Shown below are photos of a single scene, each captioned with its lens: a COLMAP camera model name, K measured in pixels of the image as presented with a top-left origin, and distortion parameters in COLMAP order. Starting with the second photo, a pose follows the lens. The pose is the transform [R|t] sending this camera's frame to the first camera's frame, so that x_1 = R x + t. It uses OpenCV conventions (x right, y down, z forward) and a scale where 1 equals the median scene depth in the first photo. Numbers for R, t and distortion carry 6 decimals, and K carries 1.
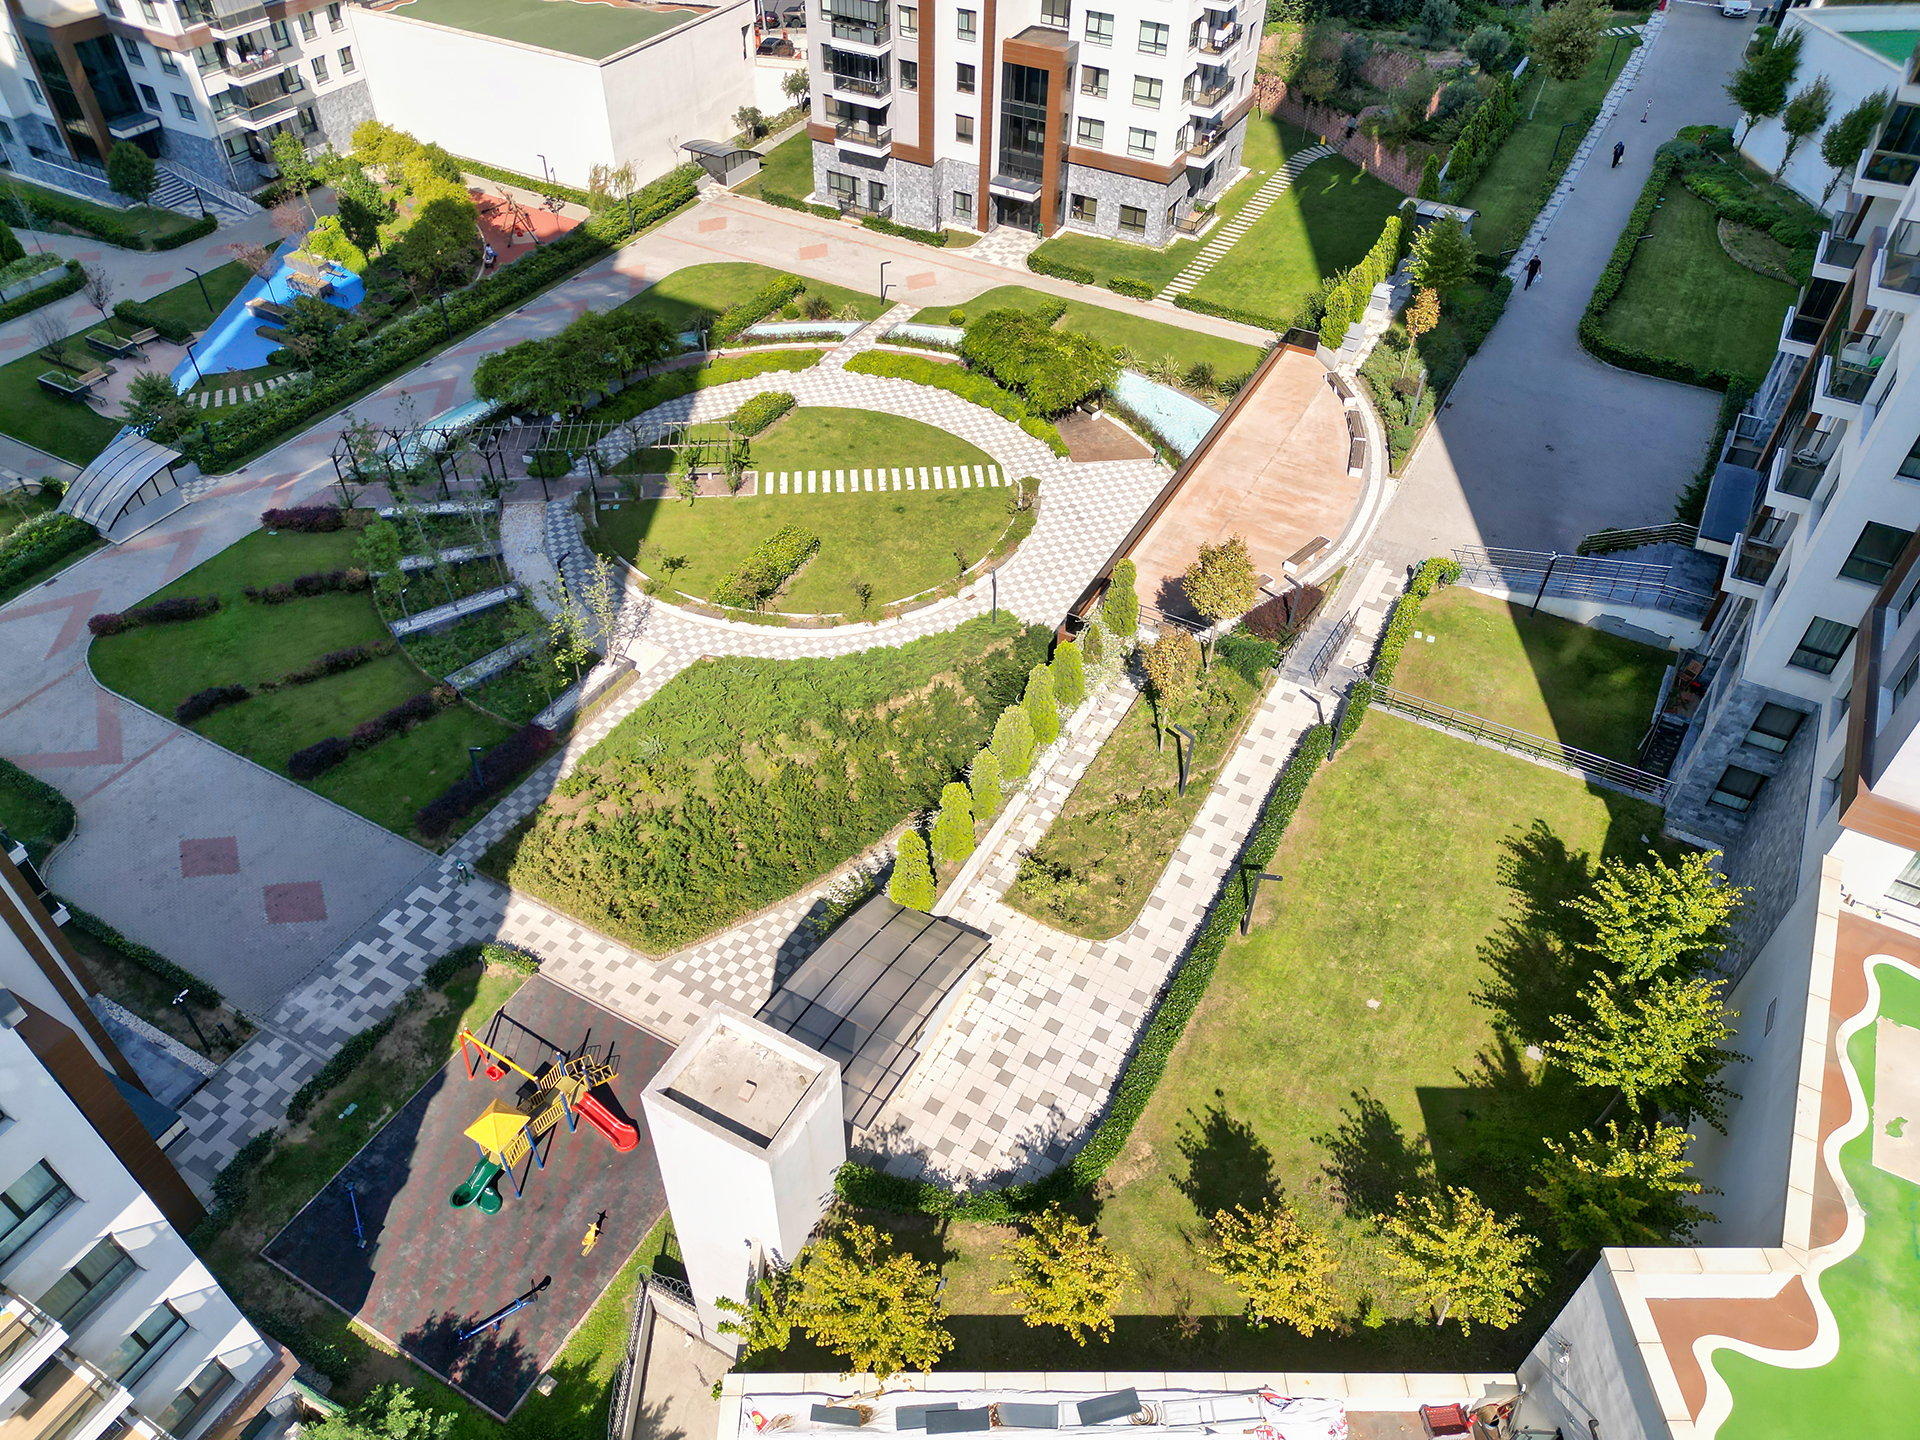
lens RADIAL K [[1350.8, 0, 946.9], [0, 1350.8, 721.5], [0, 0, 1]] dist [0.089010, -0.090418]
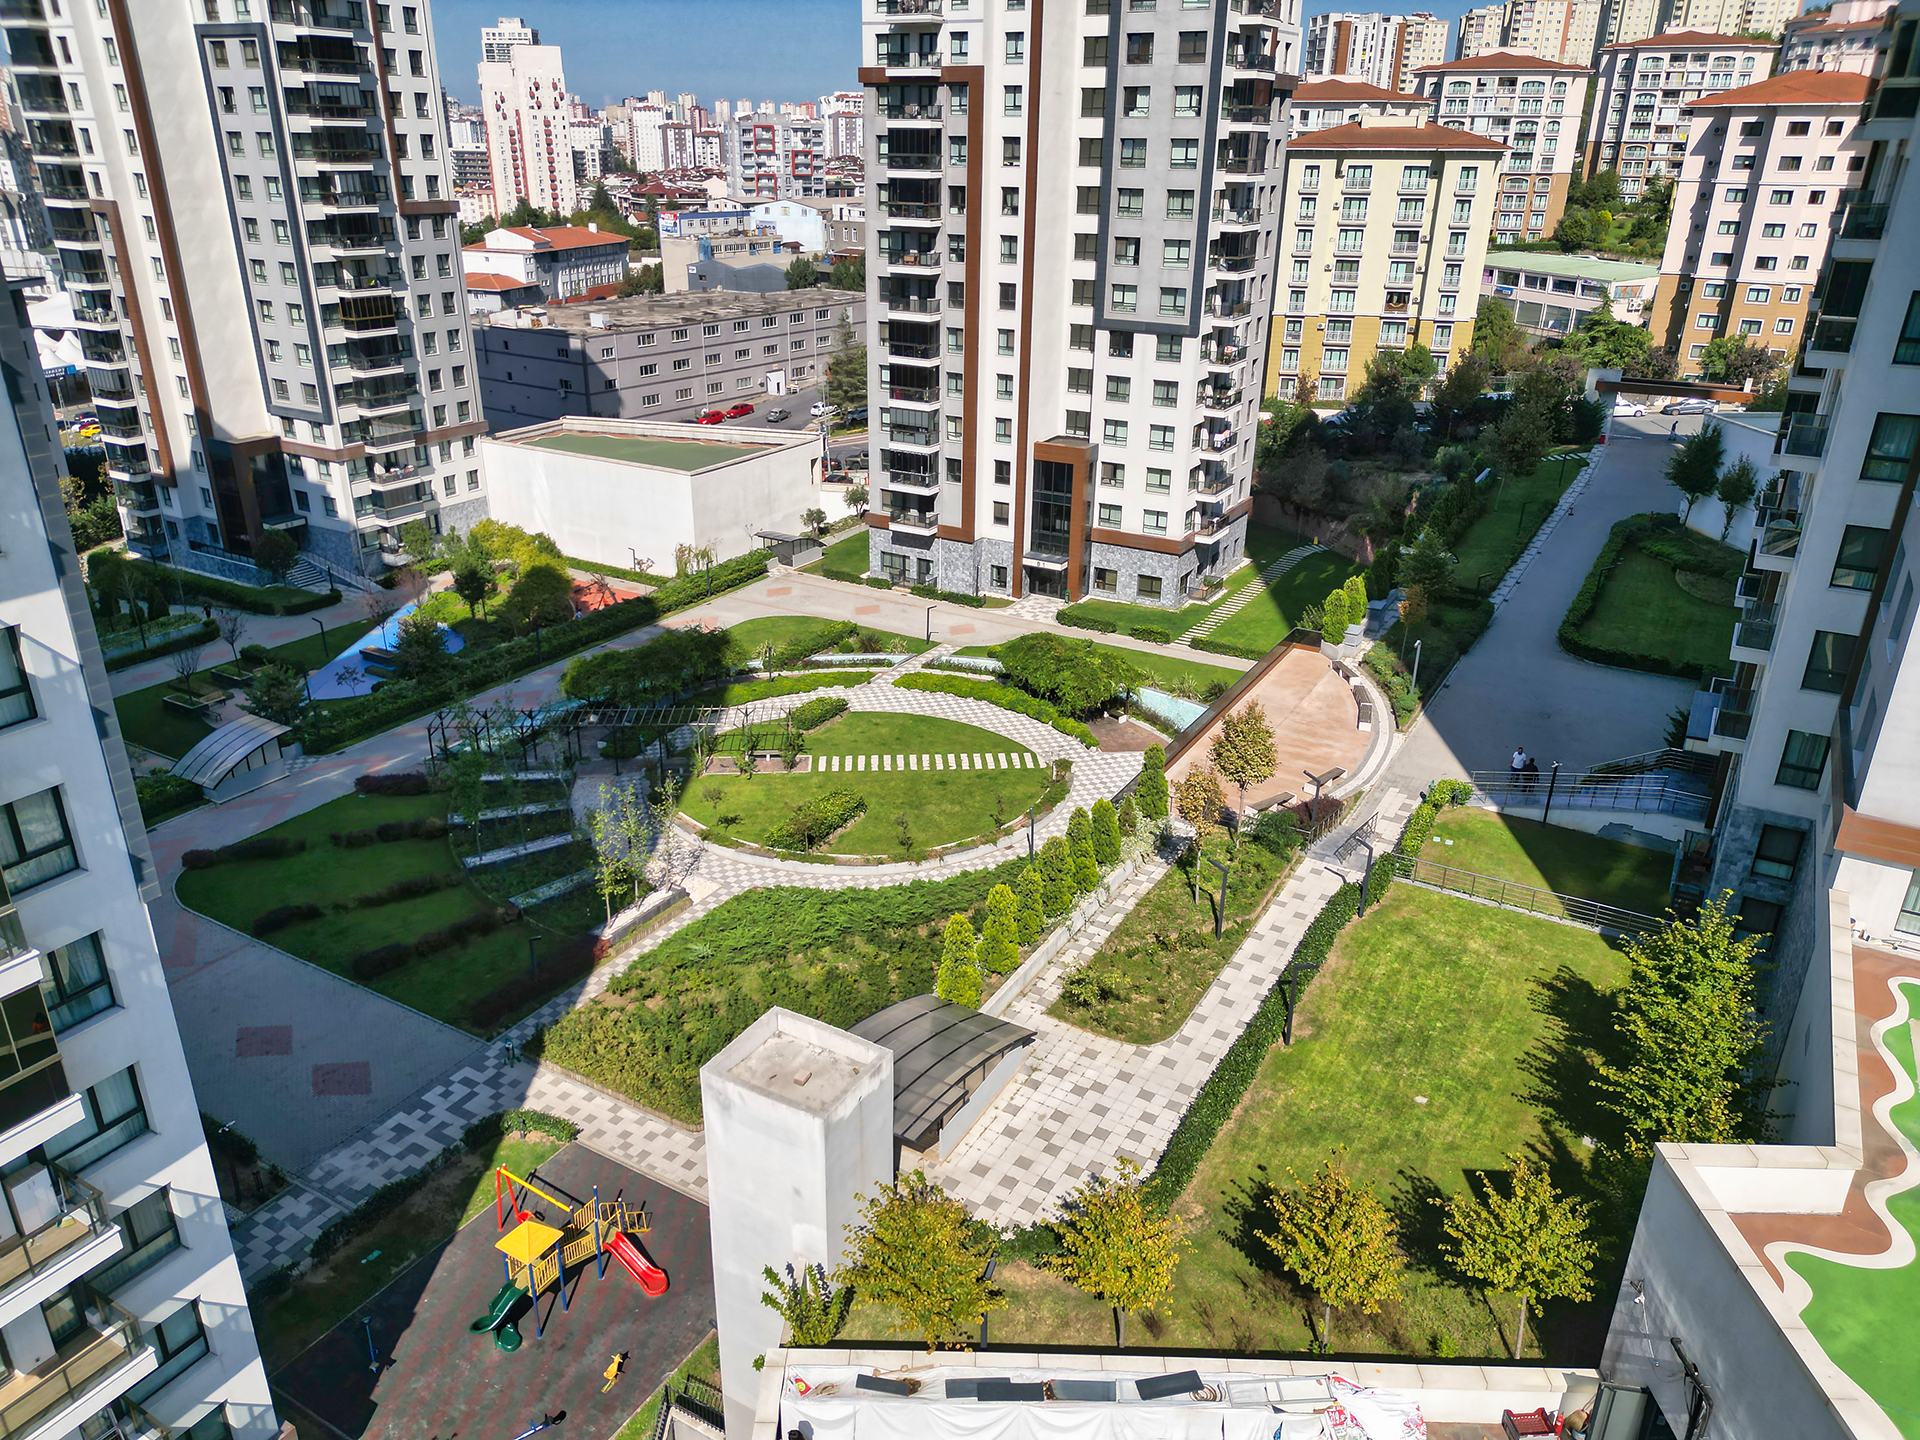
lens RADIAL K [[1350.8, 0, 946.9], [0, 1350.8, 721.5], [0, 0, 1]] dist [0.089010, -0.090418]
pose [[0.999715, 0.009814, -0.021749, -0.009708], [-0.016672, 0.939393, -0.342435, 0.191668], [0.017070, 0.342700, 0.939290, -0.025901]]
